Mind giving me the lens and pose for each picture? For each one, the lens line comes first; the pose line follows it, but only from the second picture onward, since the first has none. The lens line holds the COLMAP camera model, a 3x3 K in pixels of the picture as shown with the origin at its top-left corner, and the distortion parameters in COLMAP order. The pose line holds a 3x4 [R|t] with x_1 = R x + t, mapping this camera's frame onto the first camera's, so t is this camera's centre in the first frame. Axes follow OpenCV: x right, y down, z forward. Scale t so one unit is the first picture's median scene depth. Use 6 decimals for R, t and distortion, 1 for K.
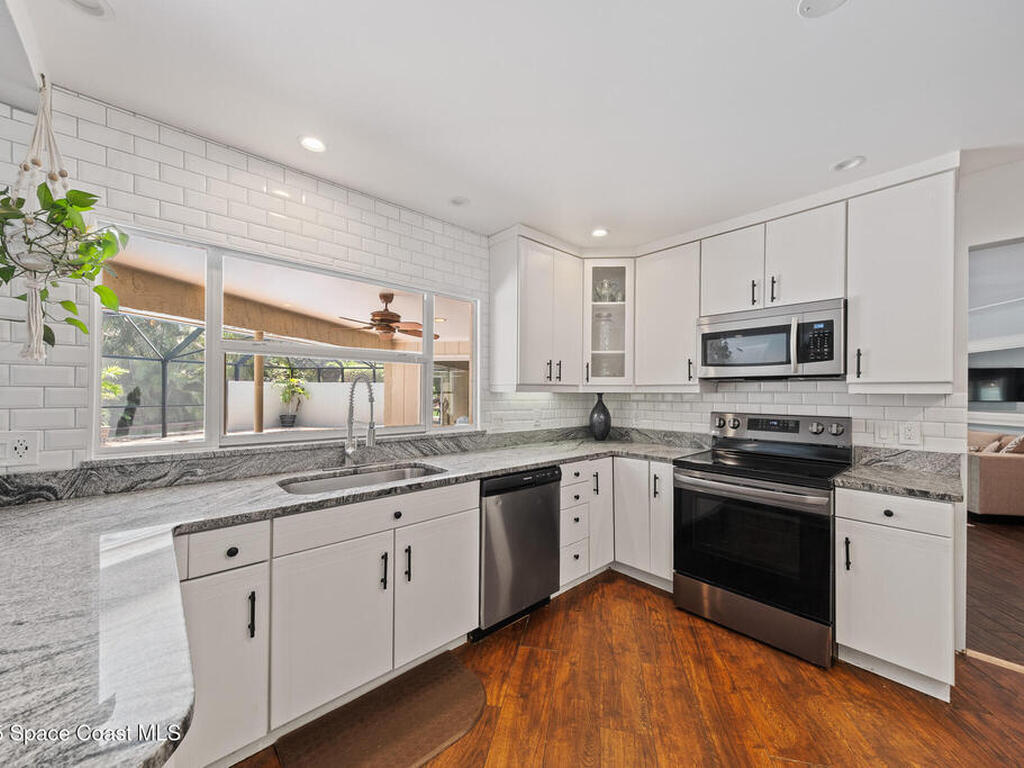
lens RADIAL K [[385.8, 0, 513.7], [0, 385.8, 386.1], [0, 0, 1]] dist [0.001216, -0.000260]
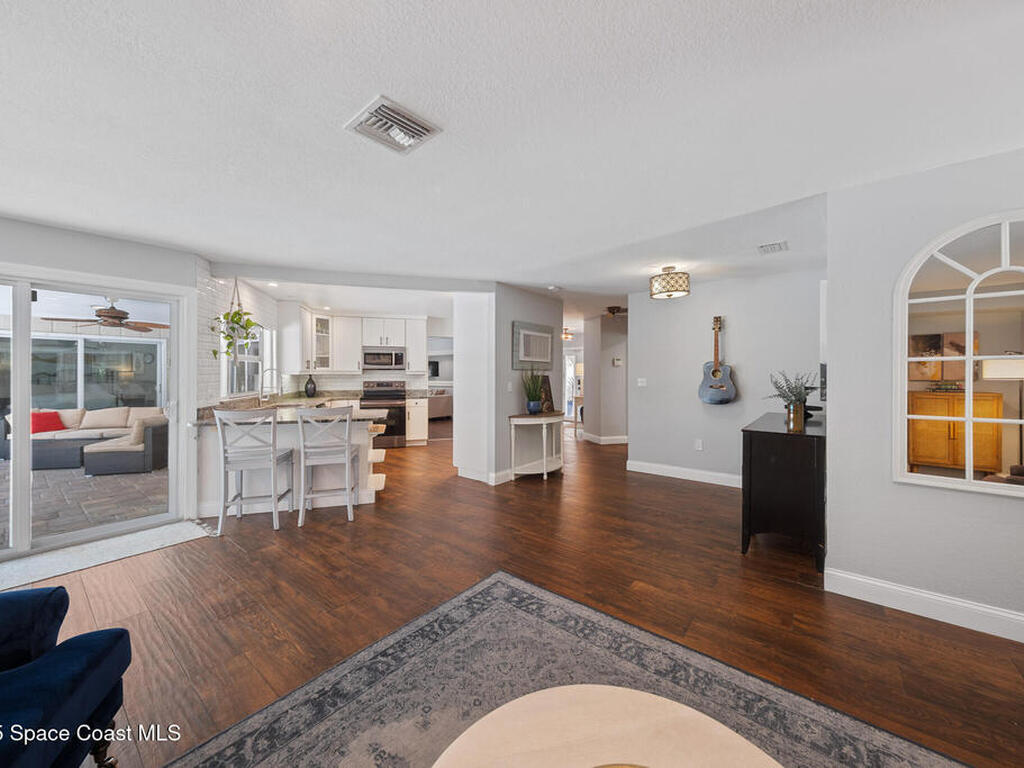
lens RADIAL K [[385.8, 0, 513.7], [0, 385.8, 386.1], [0, 0, 1]] dist [0.001216, -0.000260]
pose [[0.468194, -0.037652, 0.882823, -1.607583], [-0.010602, 0.998780, 0.048220, -0.046626], [-0.883562, -0.031936, 0.467224, -1.362589]]
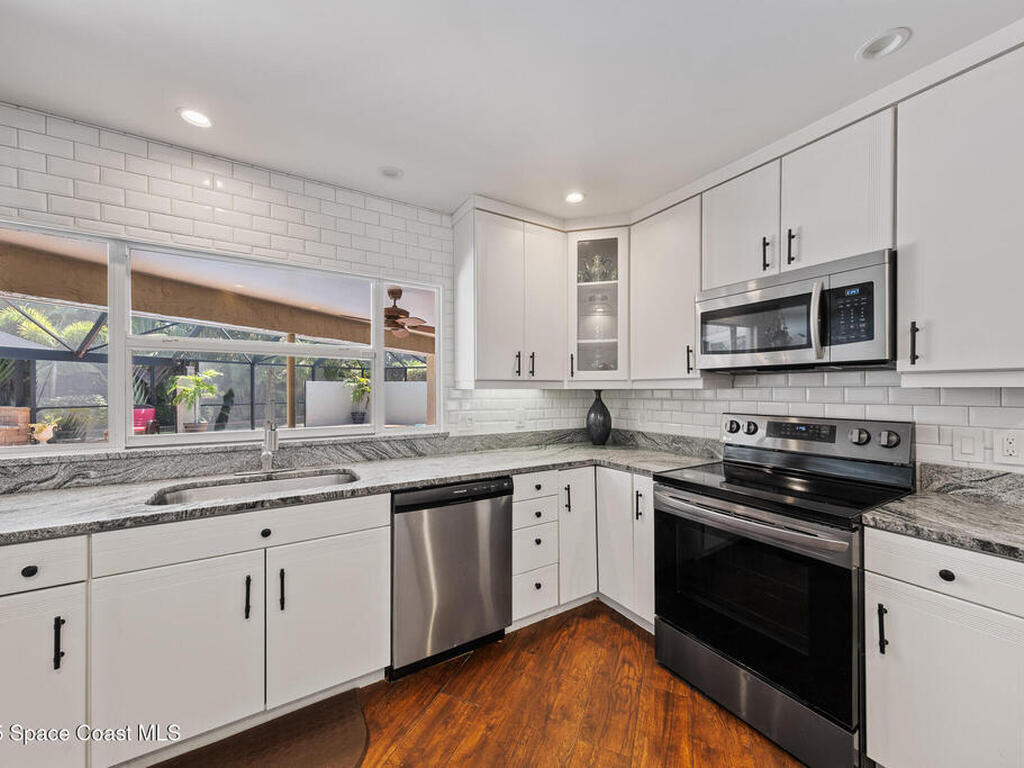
lens RADIAL K [[386.2, 0, 514.2], [0, 386.2, 385.0], [0, 0, 1]] dist [-0.000379, 0.000060]
pose [[0.983195, -0.008748, -0.182349, 0.288530], [0.009242, 0.999956, 0.001860, 0.006088], [0.182325, -0.003514, 0.983232, 0.182636]]
